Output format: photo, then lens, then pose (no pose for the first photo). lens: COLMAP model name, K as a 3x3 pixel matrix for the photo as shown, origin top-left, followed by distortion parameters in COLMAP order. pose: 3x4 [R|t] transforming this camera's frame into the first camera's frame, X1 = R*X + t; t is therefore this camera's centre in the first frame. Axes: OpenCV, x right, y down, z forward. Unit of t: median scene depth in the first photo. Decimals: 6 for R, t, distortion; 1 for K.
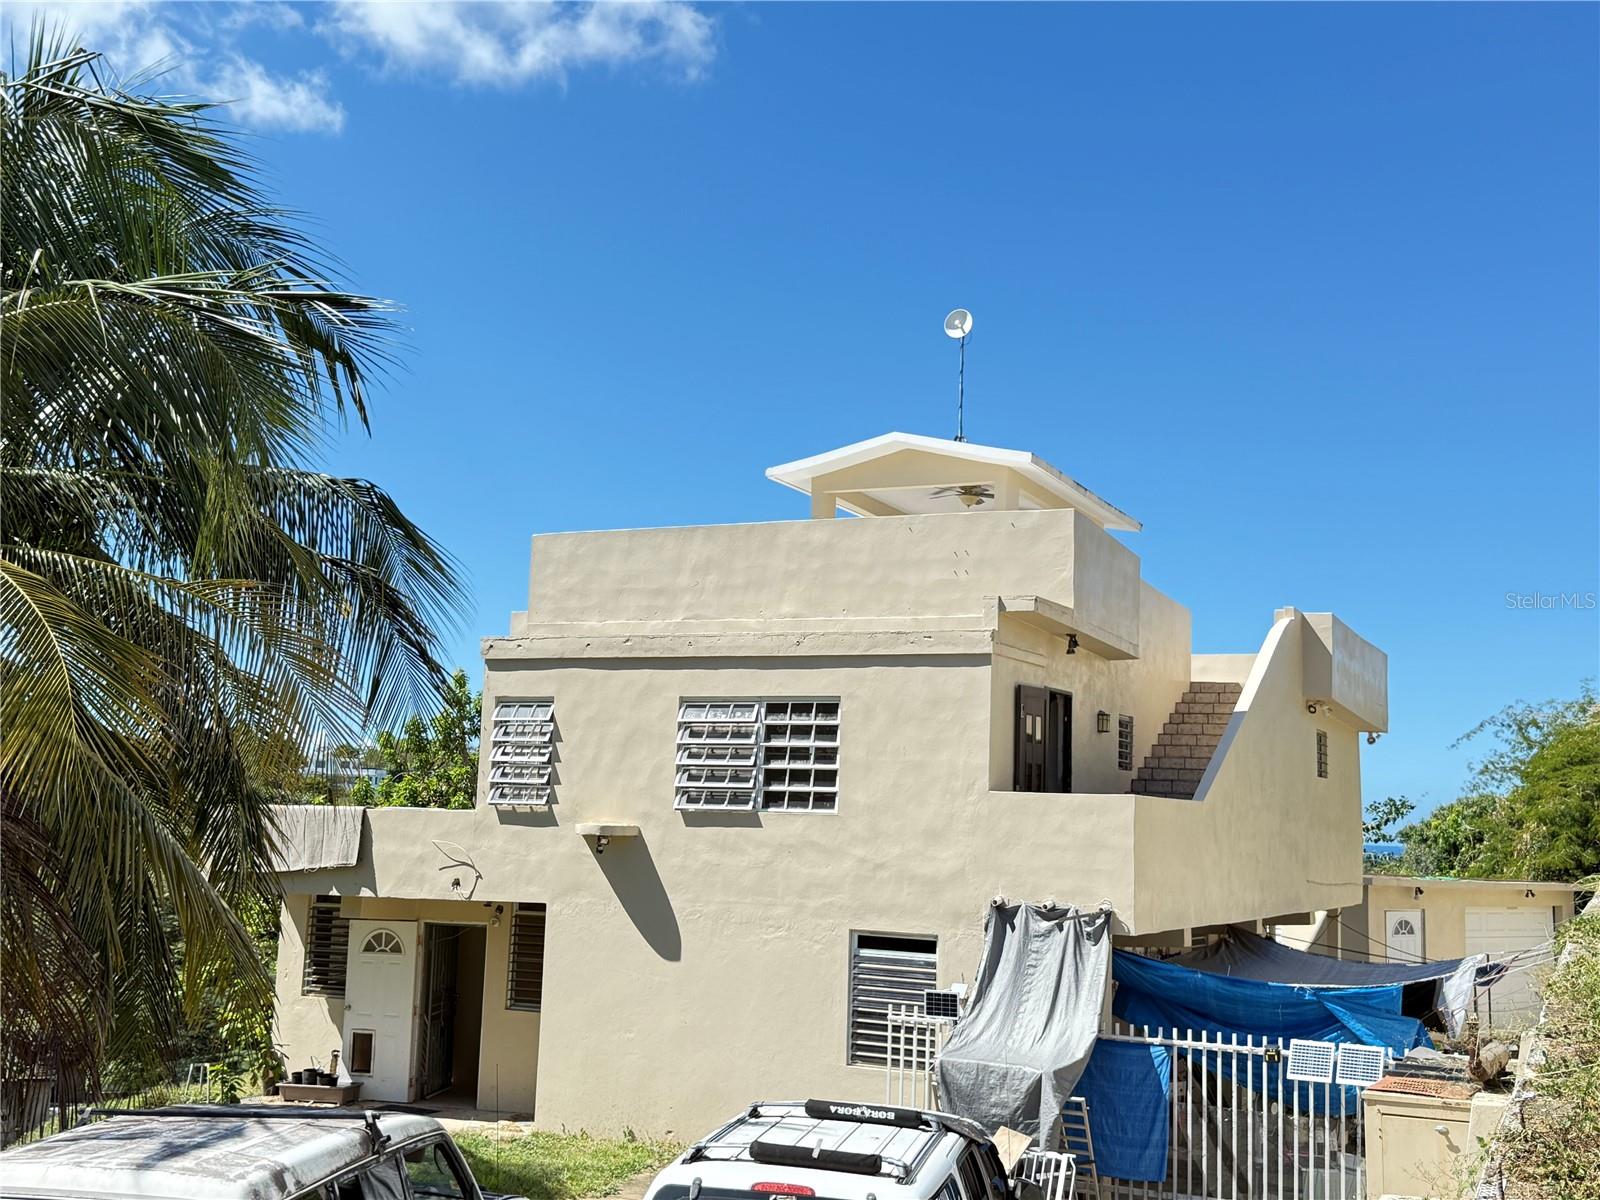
lens RADIAL K [[1842.5, 0, 801.3], [0, 1842.5, 597.6], [0, 0, 1]] dist [0.131690, -0.004434]
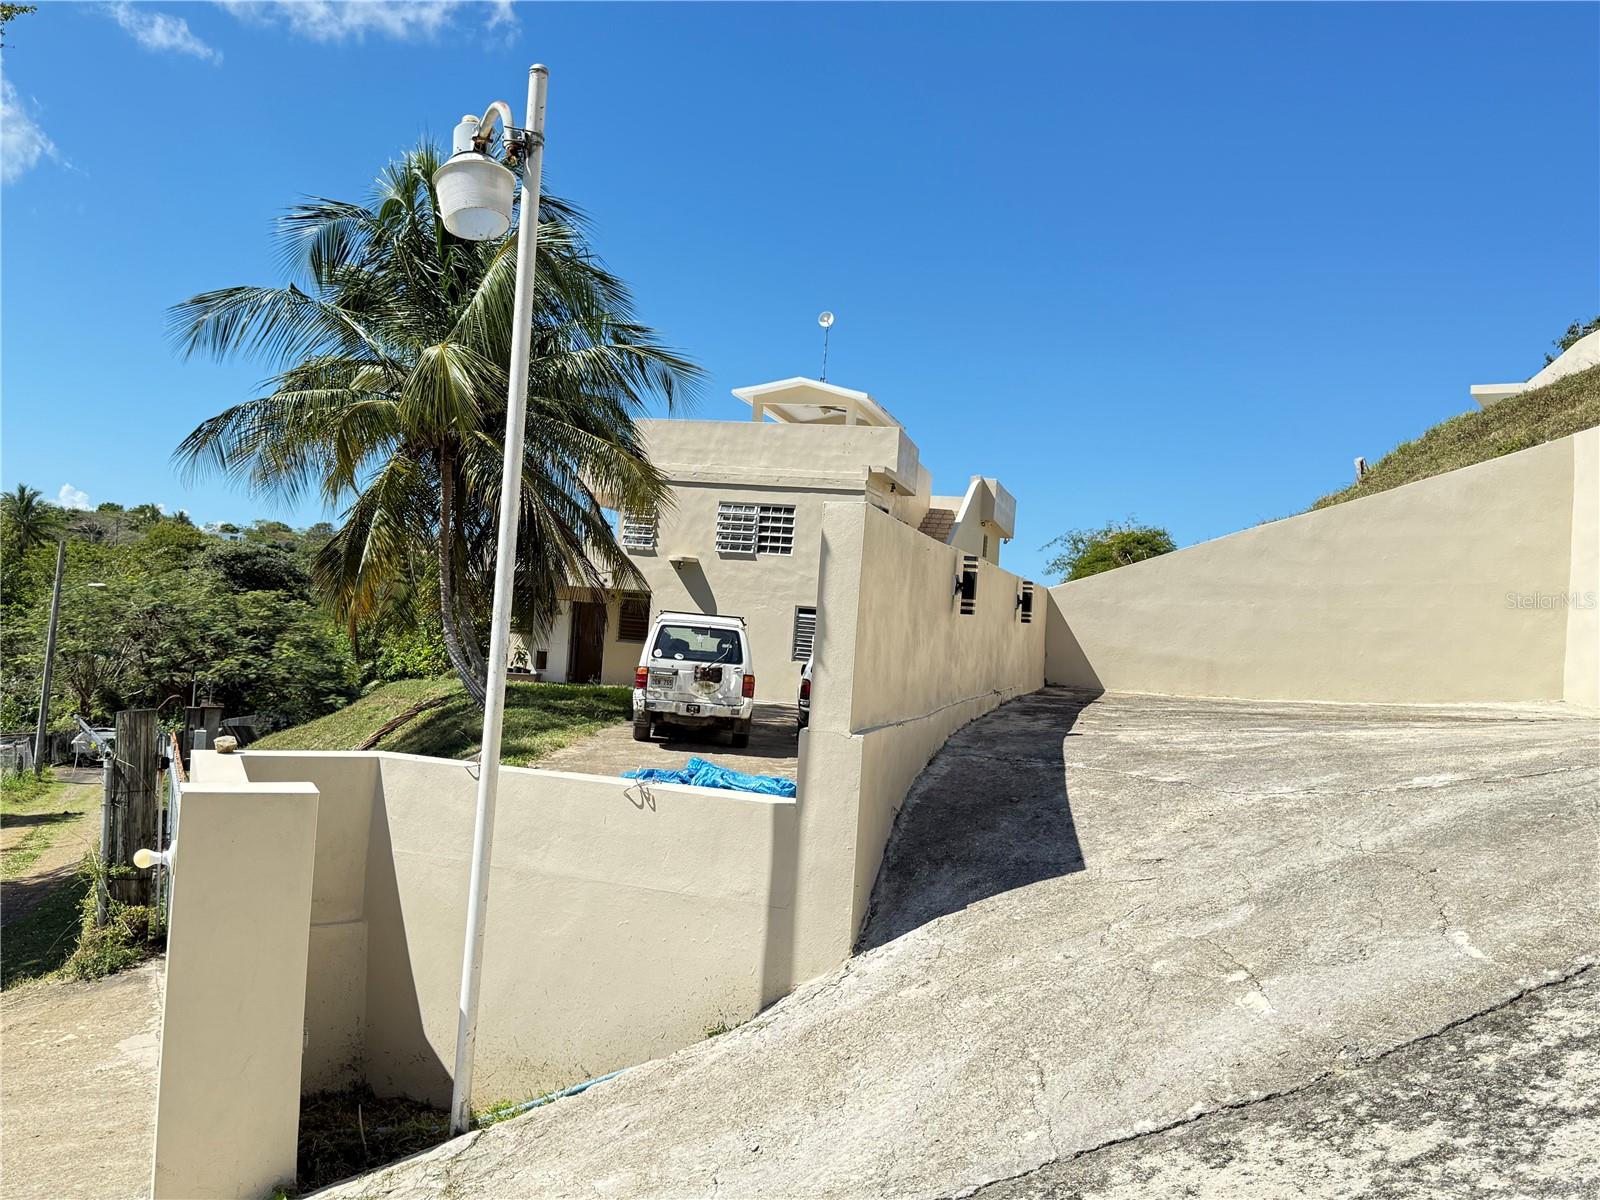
lens RADIAL K [[1333.3, 0, 808.0], [0, 1333.3, 600.5], [0, 0, 1]] dist [0.153405, -0.314825]
pose [[0.984427, 0.045439, 0.169820, -0.225710], [-0.065107, 0.991562, 0.112101, -0.014426], [-0.163293, -0.121412, 0.979078, -0.596172]]
